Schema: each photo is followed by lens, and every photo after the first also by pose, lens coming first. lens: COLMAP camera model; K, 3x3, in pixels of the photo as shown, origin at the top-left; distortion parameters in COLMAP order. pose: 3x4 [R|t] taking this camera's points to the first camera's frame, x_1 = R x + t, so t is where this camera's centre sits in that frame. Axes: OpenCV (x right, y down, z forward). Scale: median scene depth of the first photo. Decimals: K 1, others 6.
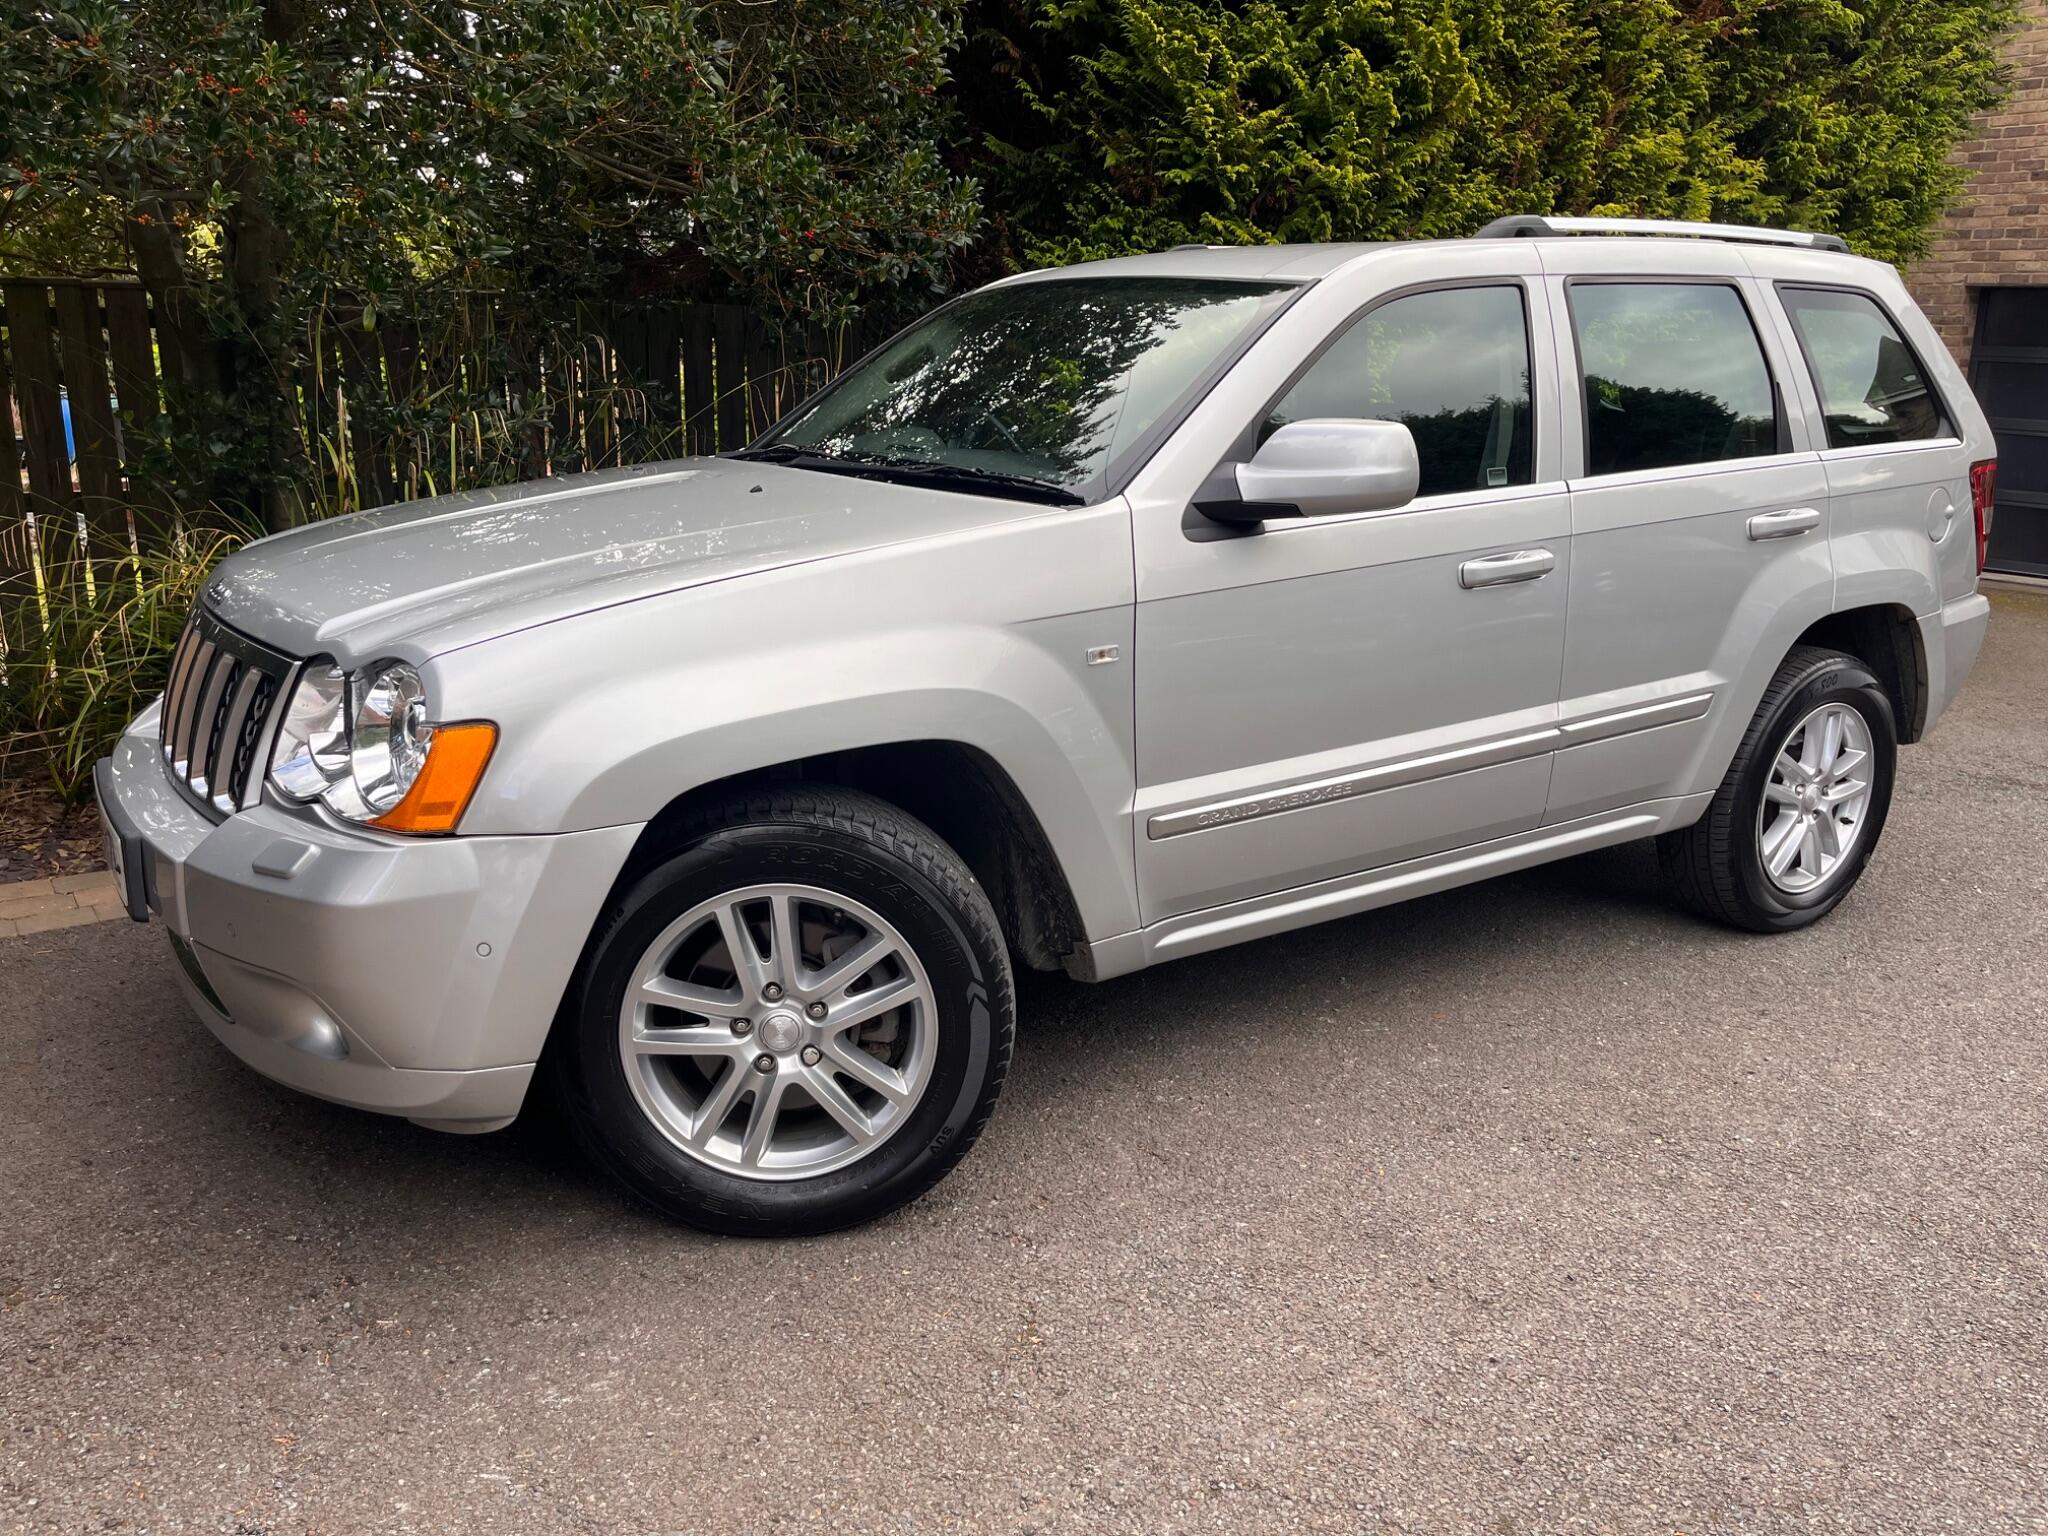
lens RADIAL K [[1521.9, 0, 1036.4], [0, 1521.9, 774.3], [0, 0, 1]] dist [0.089066, -0.127905]
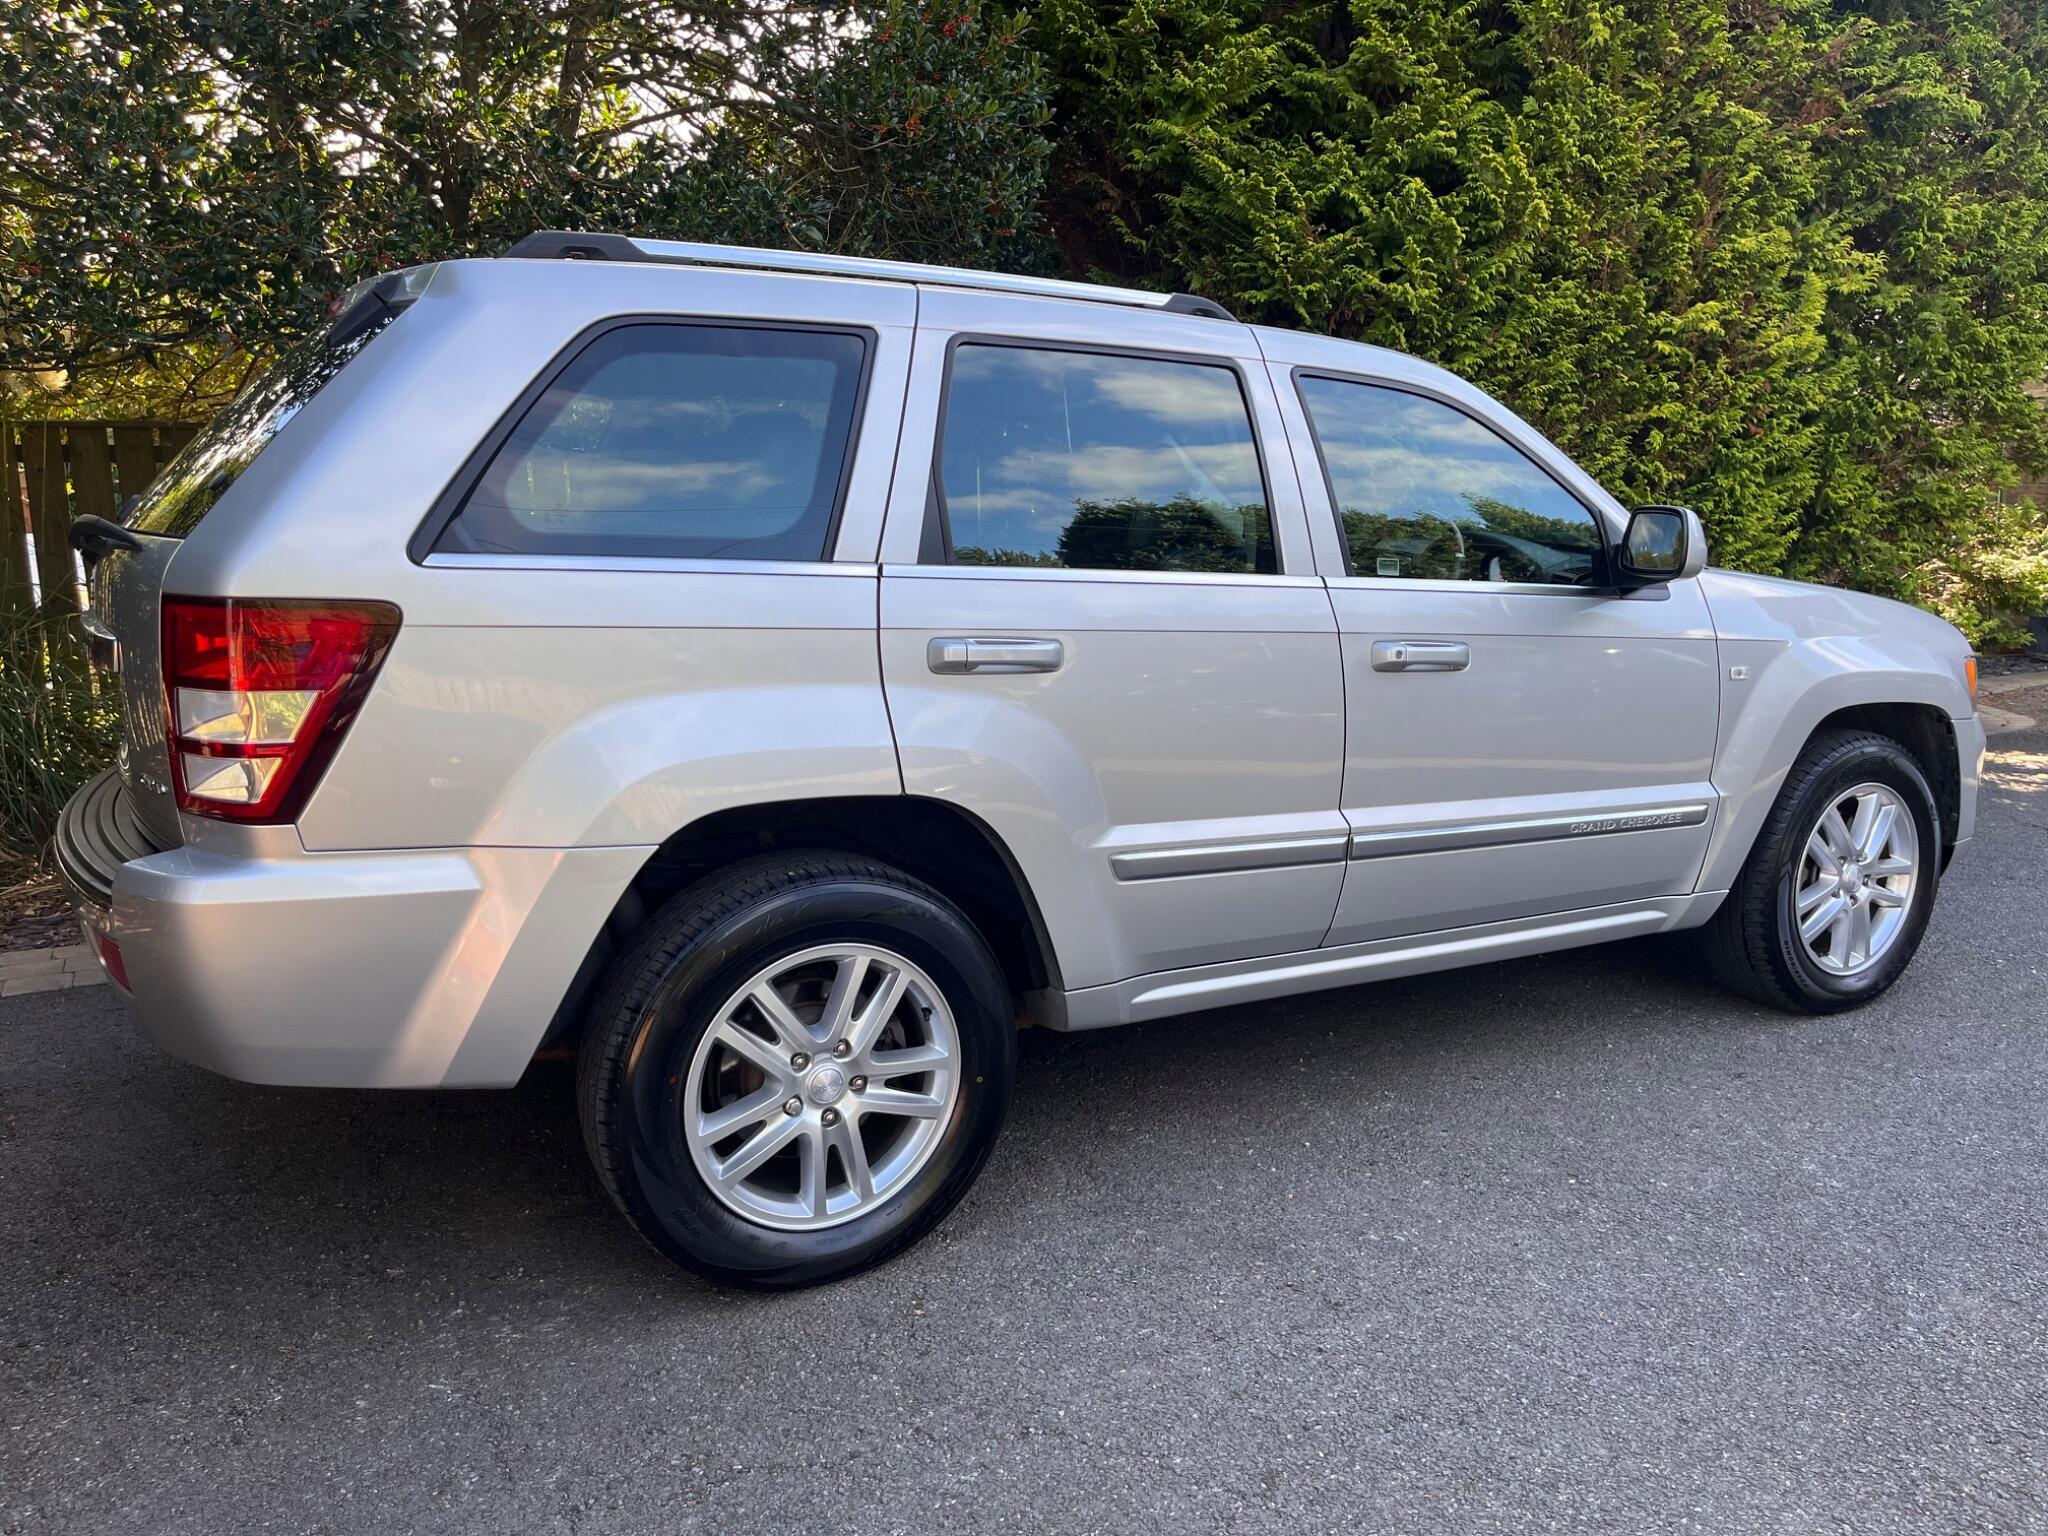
lens RADIAL K [[1534.9, 0, 1050.1], [0, 1534.9, 762.3], [0, 0, 1]] dist [0.080112, -0.119194]
pose [[0.989242, -0.000529, -0.146285, 0.153856], [-0.010818, 0.996991, -0.076755, 0.028560], [0.145886, 0.077512, 0.986260, -0.086099]]
